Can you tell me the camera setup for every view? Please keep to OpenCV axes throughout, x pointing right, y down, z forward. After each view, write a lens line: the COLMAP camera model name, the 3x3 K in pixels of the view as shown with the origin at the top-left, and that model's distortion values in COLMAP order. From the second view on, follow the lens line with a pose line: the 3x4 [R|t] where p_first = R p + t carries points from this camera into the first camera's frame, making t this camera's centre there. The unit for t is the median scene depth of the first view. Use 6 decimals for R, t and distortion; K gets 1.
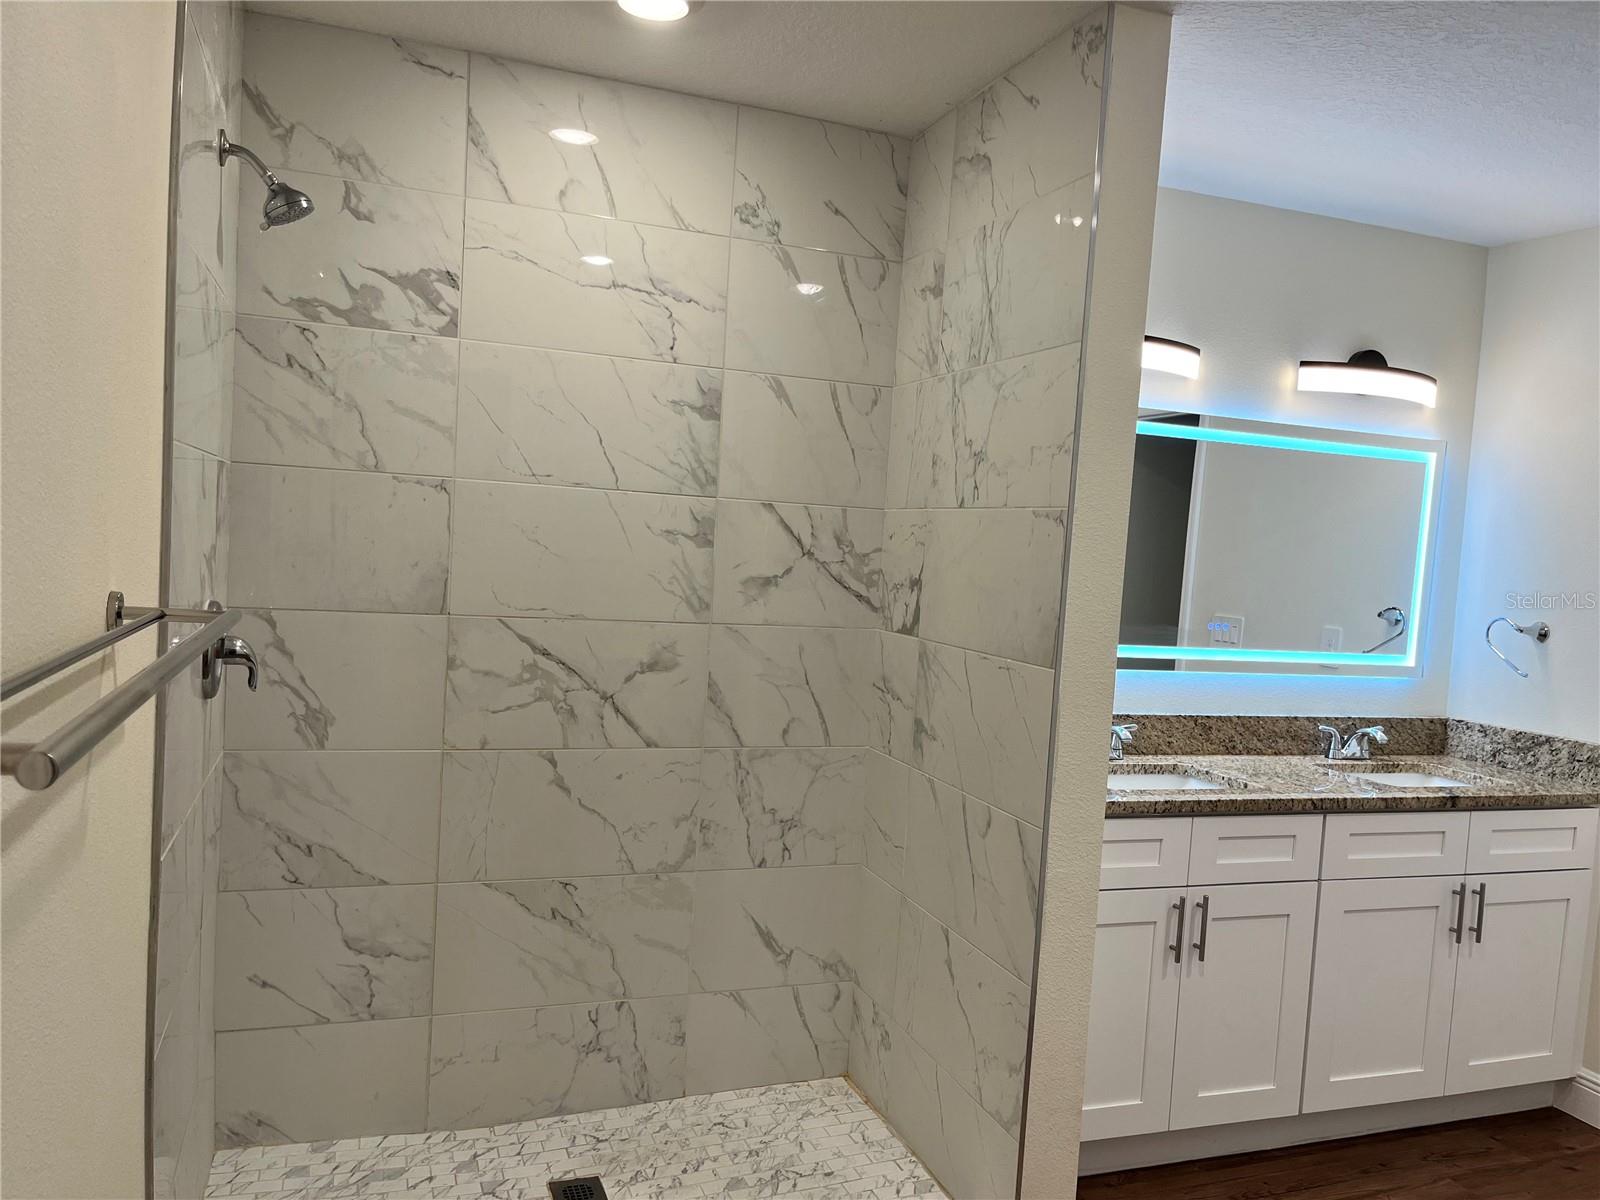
lens RADIAL K [[1207.8, 0, 802.5], [0, 1207.8, 608.3], [0, 0, 1]] dist [0.059853, -0.081464]
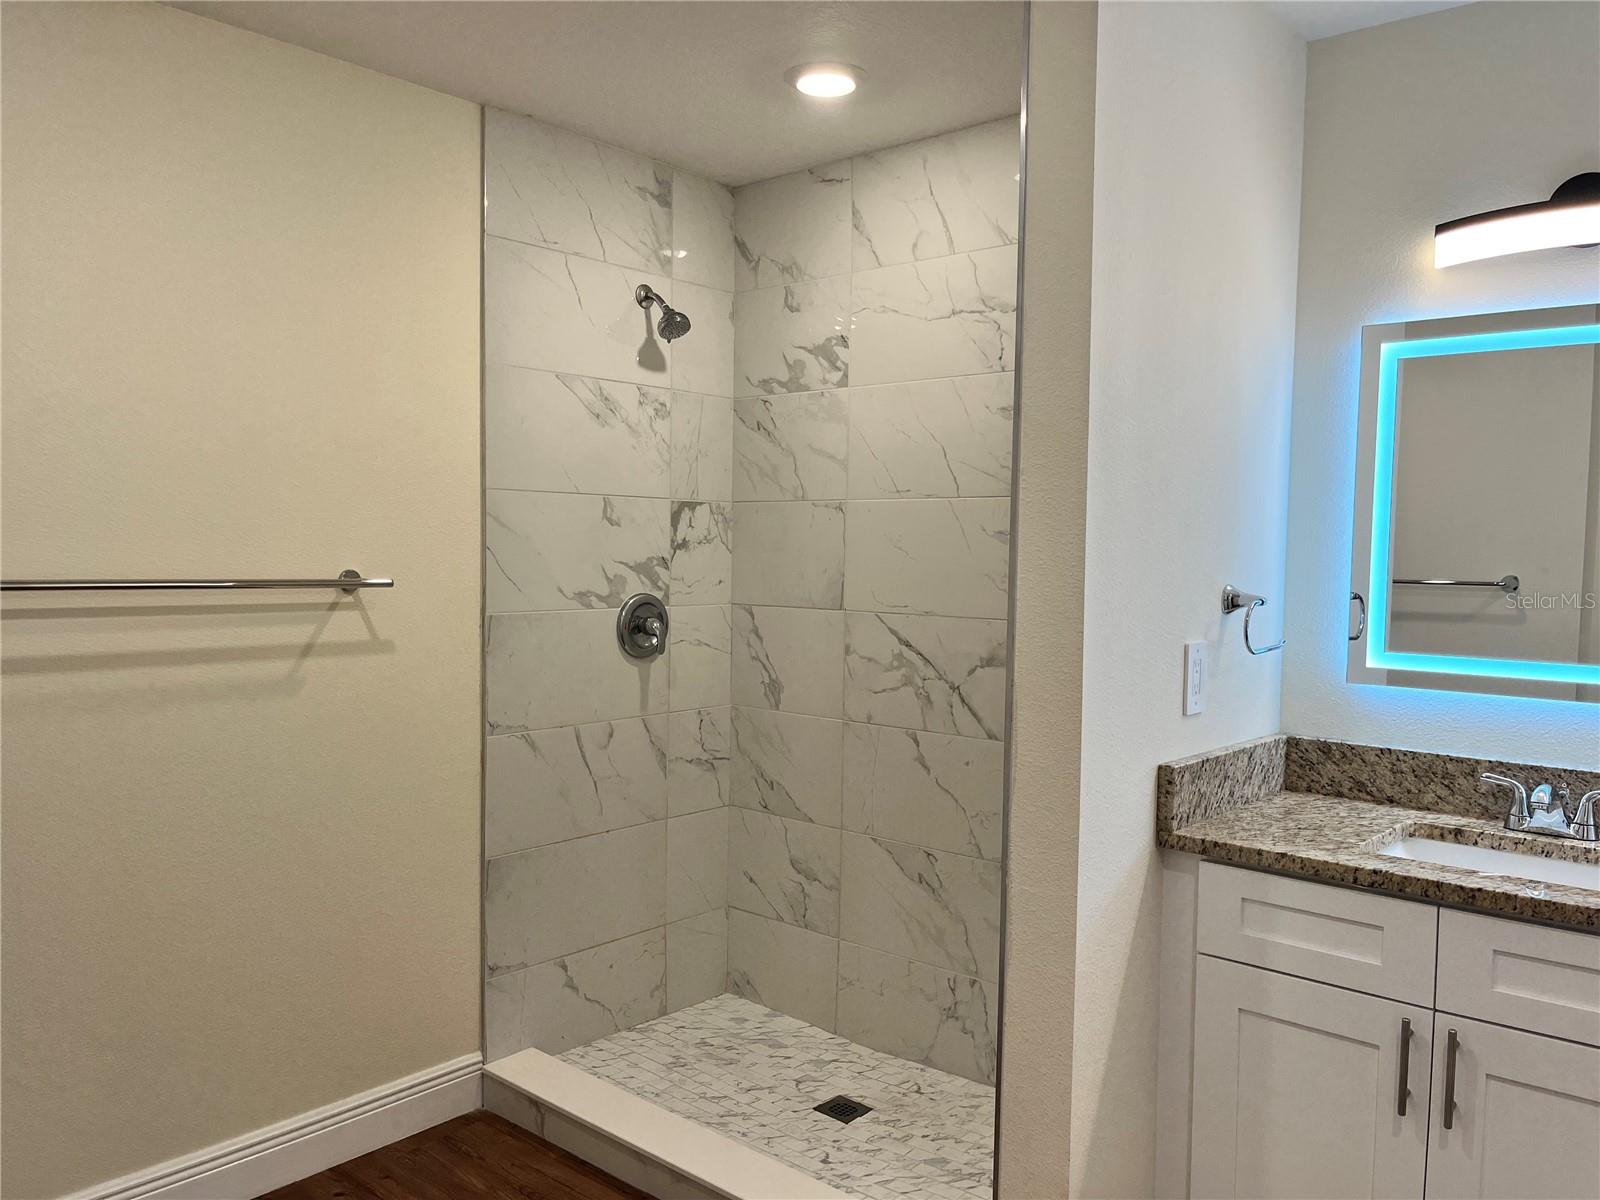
lens RADIAL K [[1214.5, 0, 804.4], [0, 1214.5, 604.0], [0, 0, 1]] dist [0.082373, -0.101521]
pose [[0.480366, -0.013107, -0.876970, 0.772730], [-0.037612, 0.998661, -0.035528, 0.044410], [0.876261, 0.050051, 0.479229, 0.370711]]
